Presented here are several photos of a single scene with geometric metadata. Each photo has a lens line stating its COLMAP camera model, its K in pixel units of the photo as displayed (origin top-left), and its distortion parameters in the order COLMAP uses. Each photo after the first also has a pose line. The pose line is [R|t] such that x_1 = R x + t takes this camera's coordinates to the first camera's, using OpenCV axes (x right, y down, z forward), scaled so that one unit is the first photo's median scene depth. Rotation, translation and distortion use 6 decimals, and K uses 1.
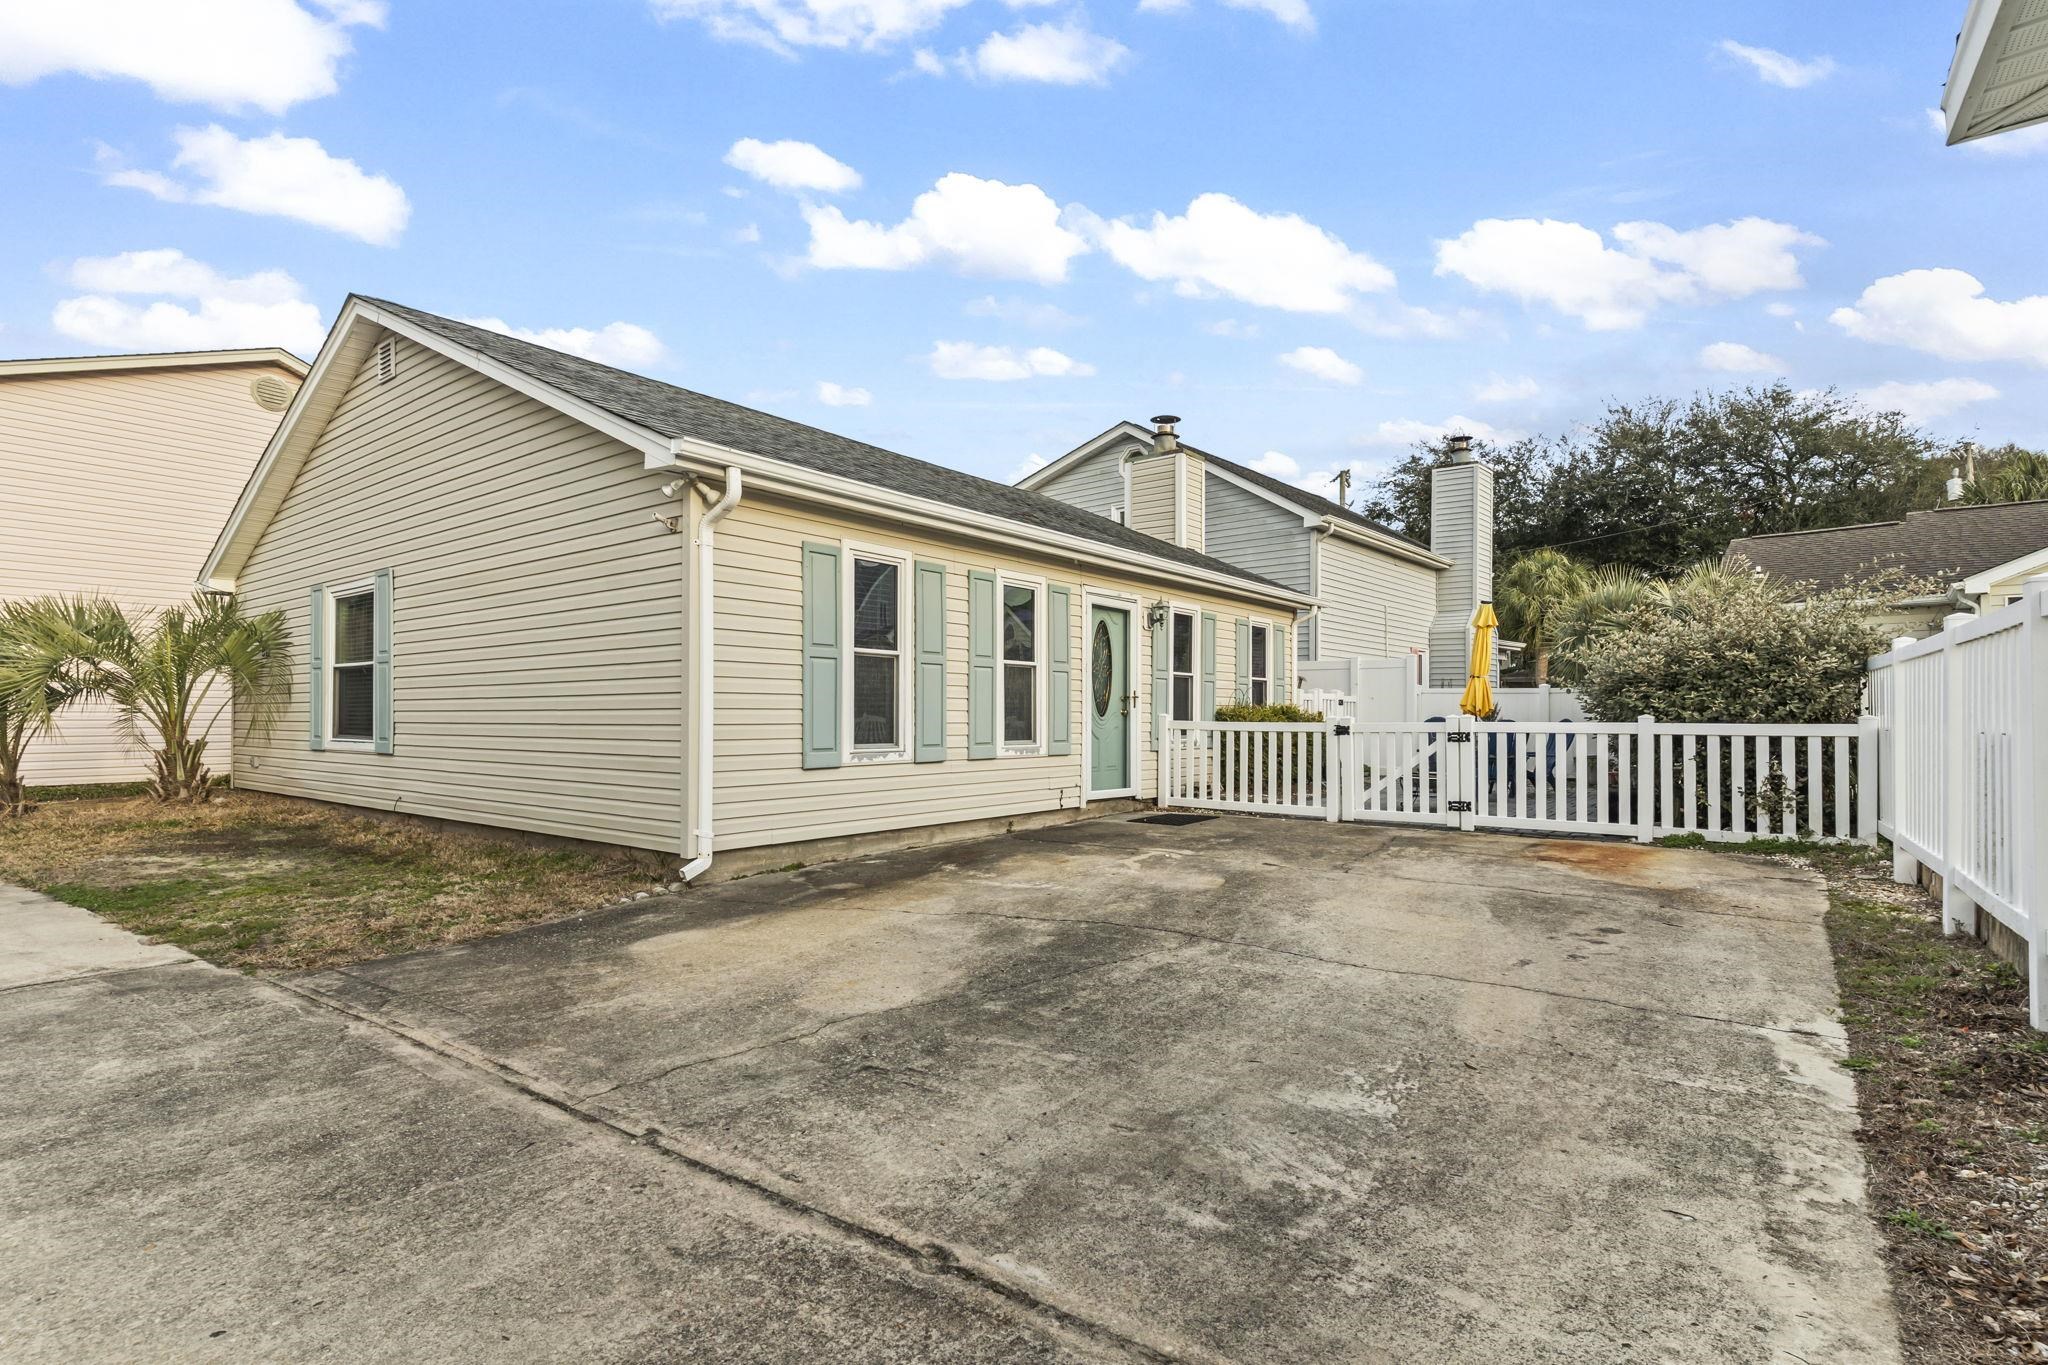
lens RADIAL K [[977.7, 0, 1036.8], [0, 977.7, 703.9], [0, 0, 1]] dist [0.000241, 0.001258]
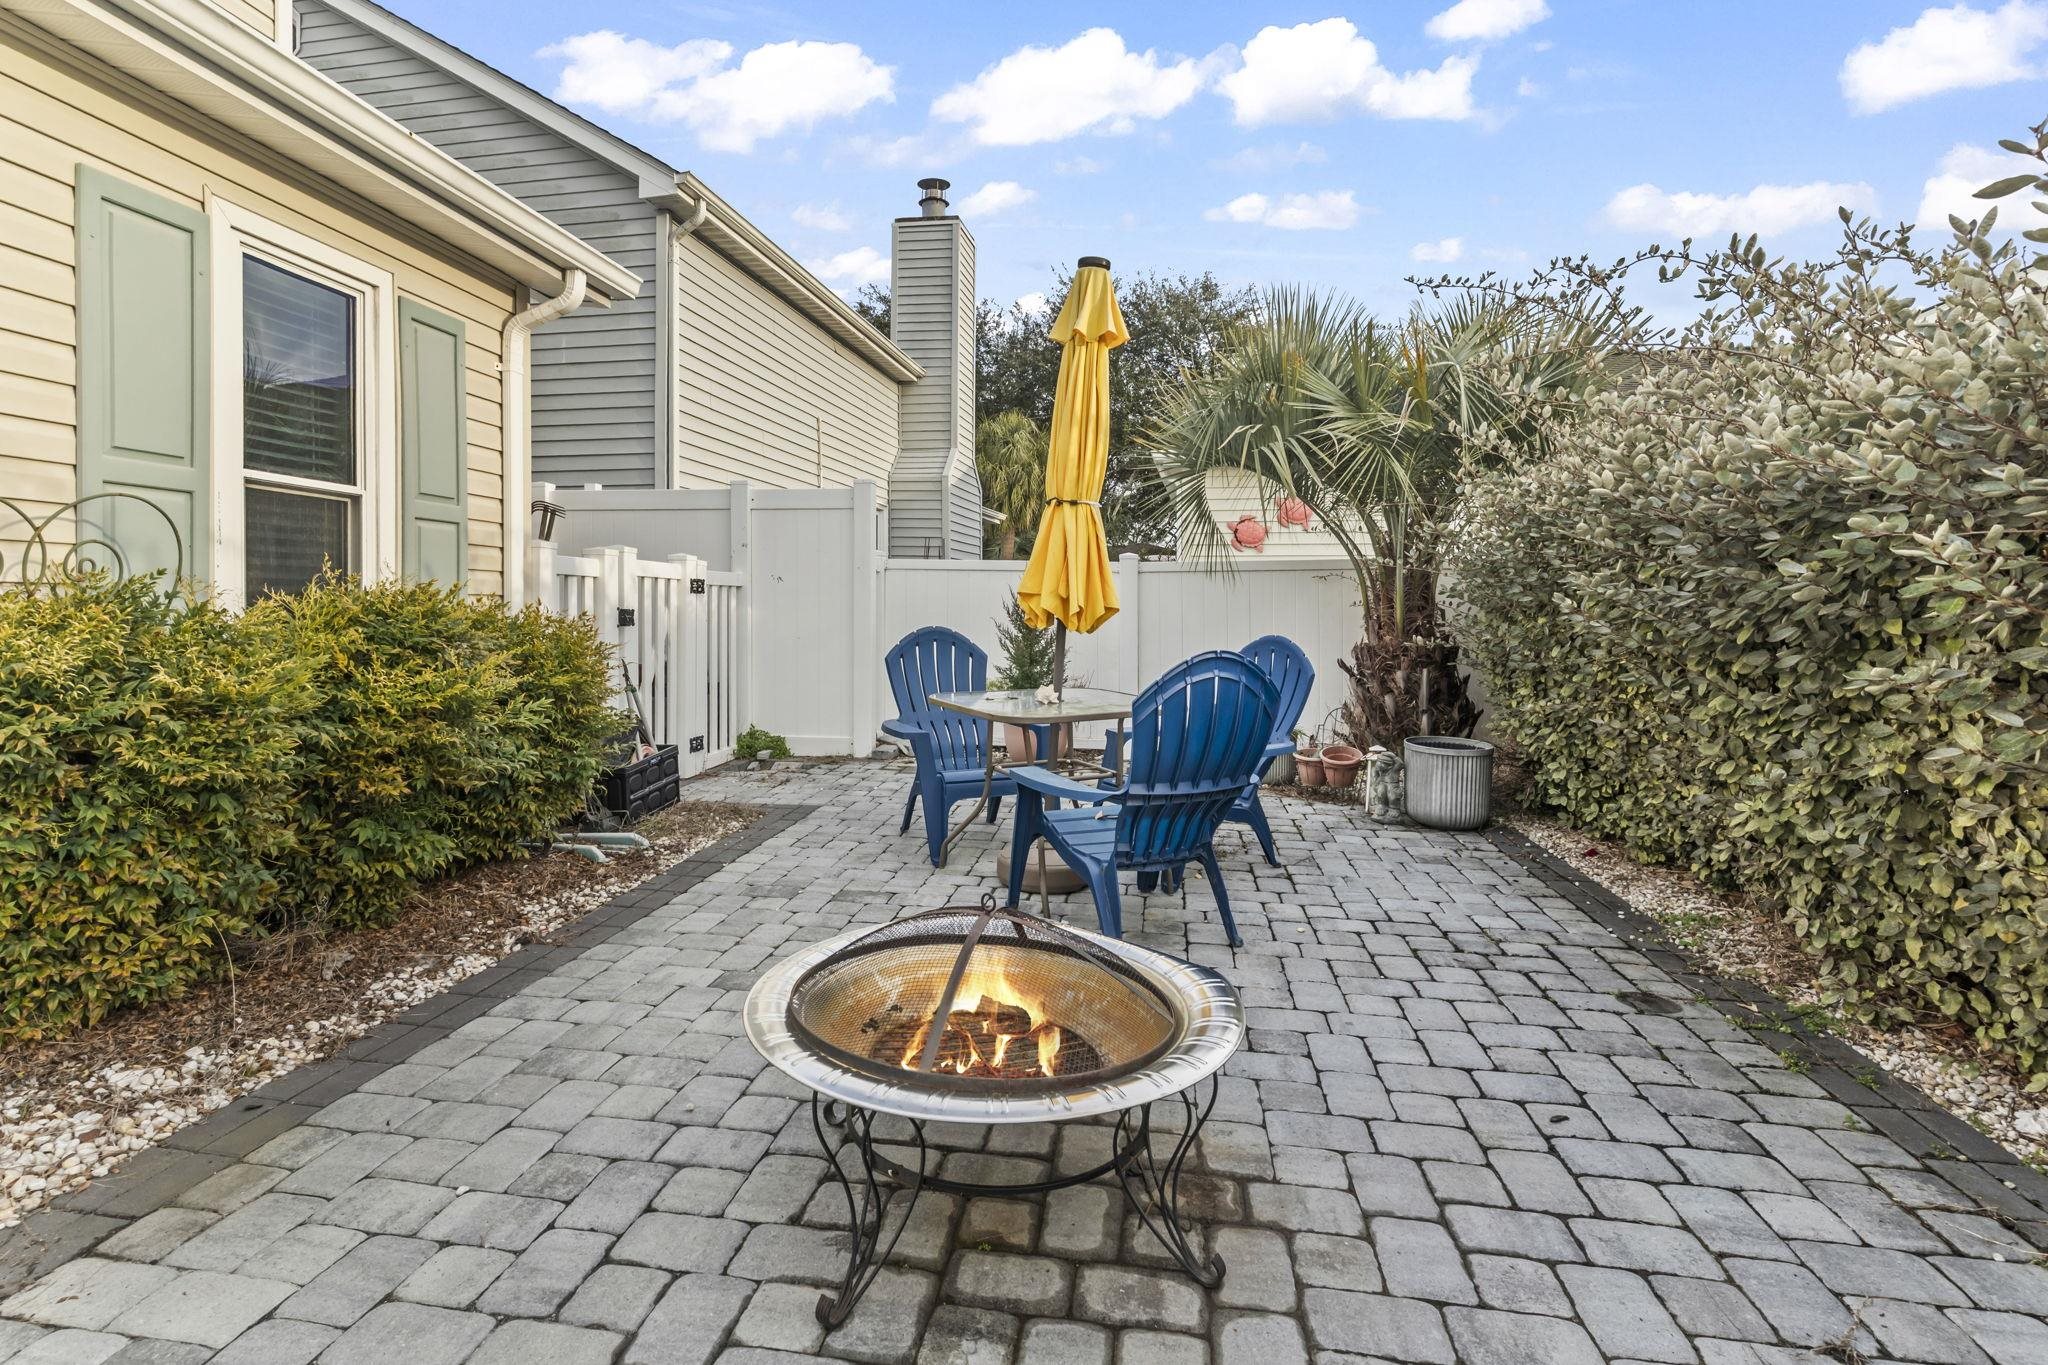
lens RADIAL K [[1132.6, 0, 981.1], [0, 1132.6, 598.5], [0, 0, 1]] dist [0.000681, -0.000583]
pose [[0.889234, 0.005545, 0.457419, 0.243151], [-0.006082, 0.999981, -0.000299, 0.003321], [-0.457412, -0.002516, 0.889251, 0.643864]]
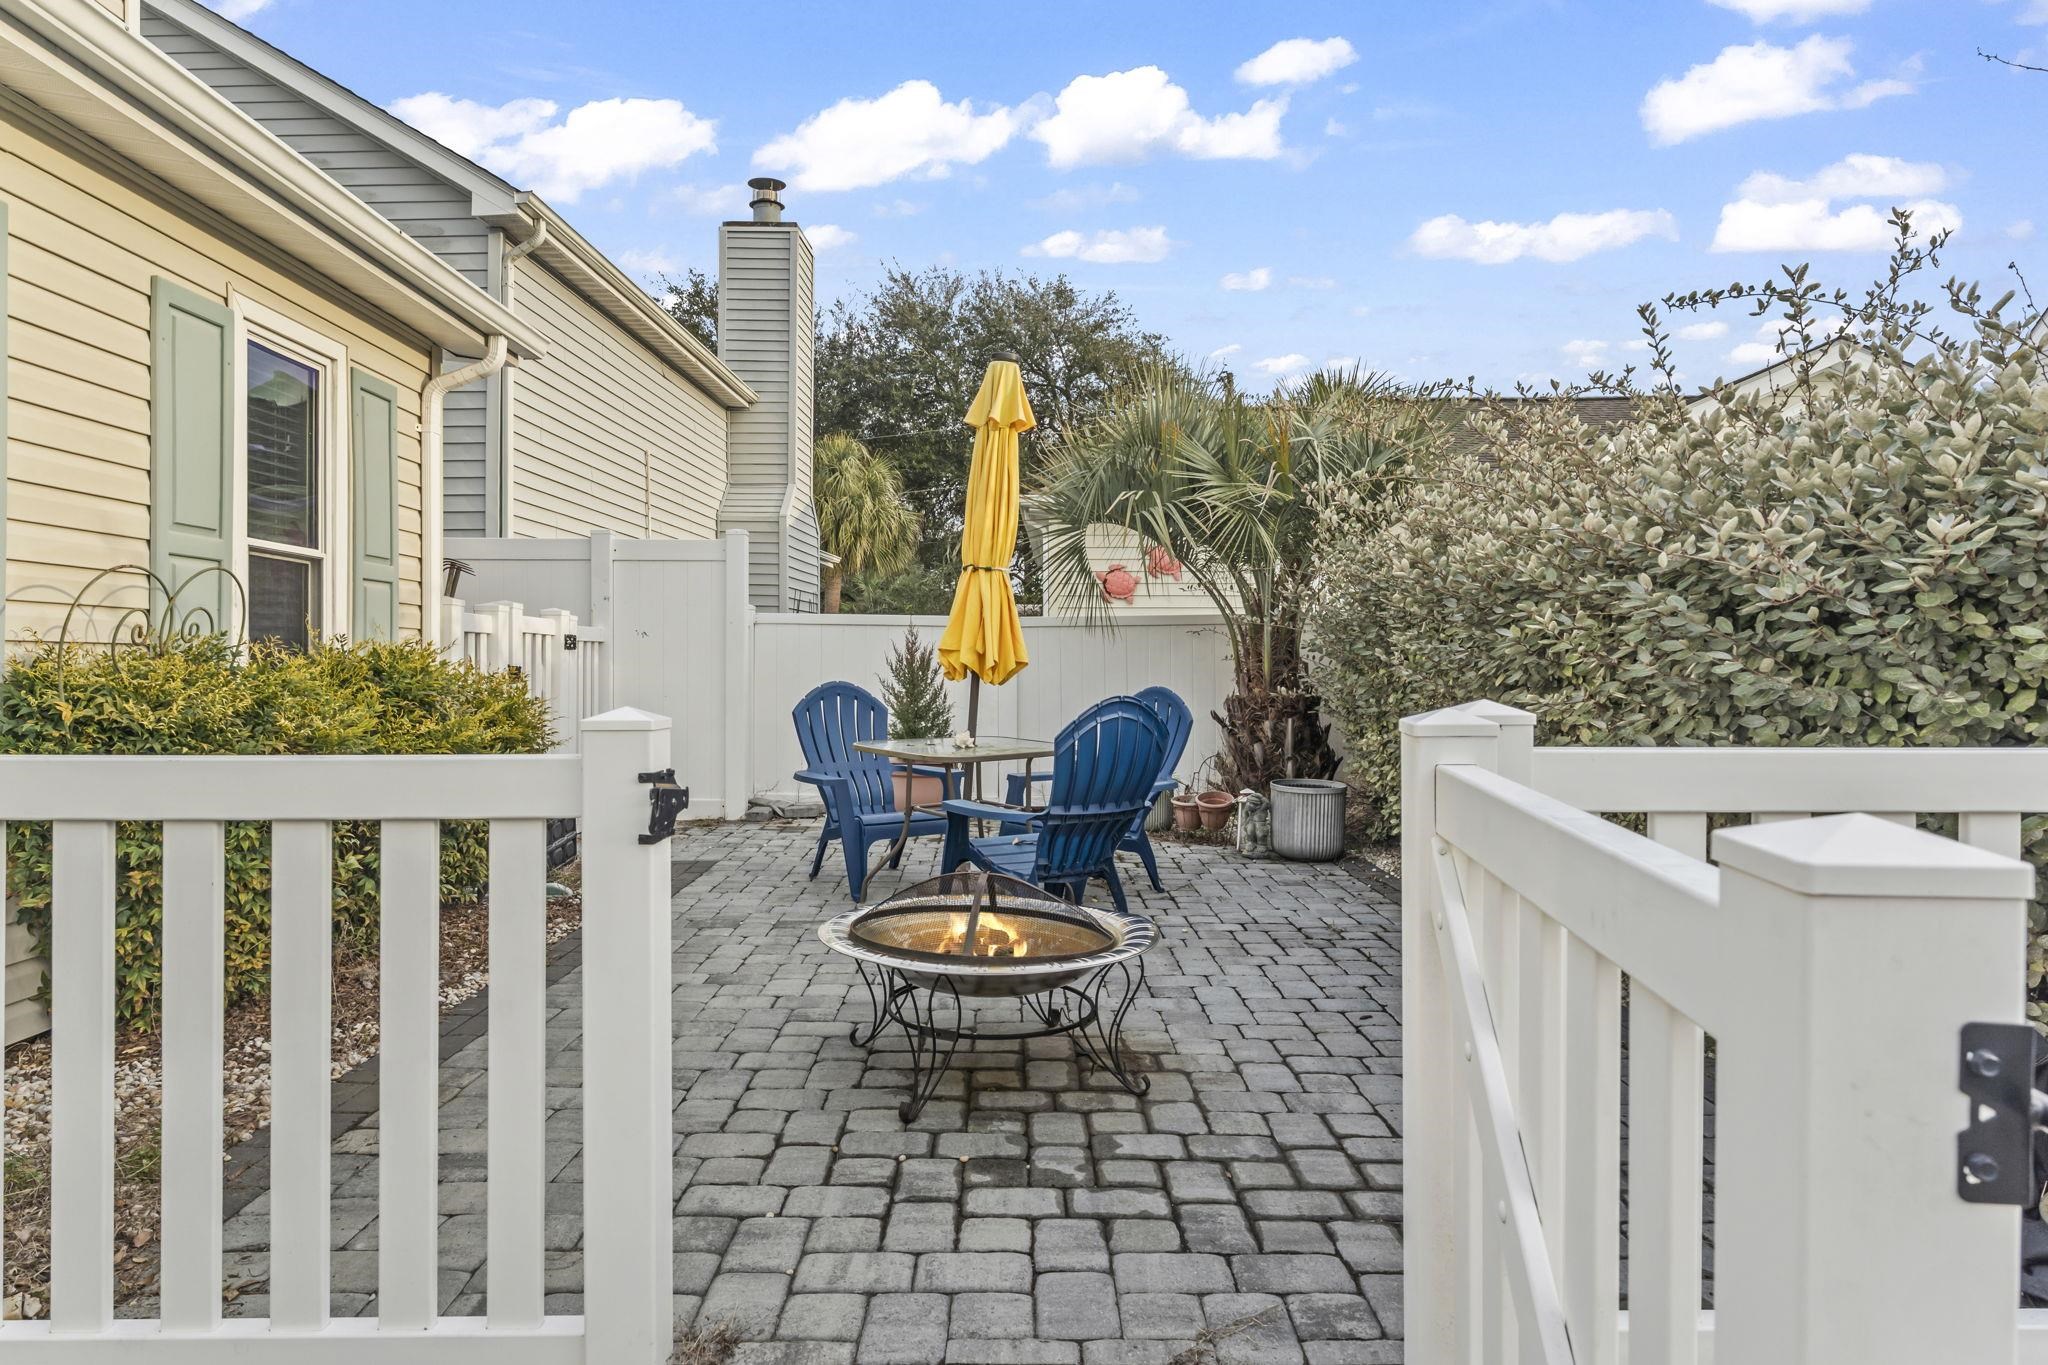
lens RADIAL K [[1352.9, 0, 1038.6], [0, 1352.9, 662.6], [0, 0, 1]] dist [-0.003123, 0.003026]
pose [[0.792130, -0.001622, 0.610350, 0.159976], [-0.002407, 0.999980, 0.005781, 0.003290], [-0.610347, -0.006049, 0.792111, 0.562846]]
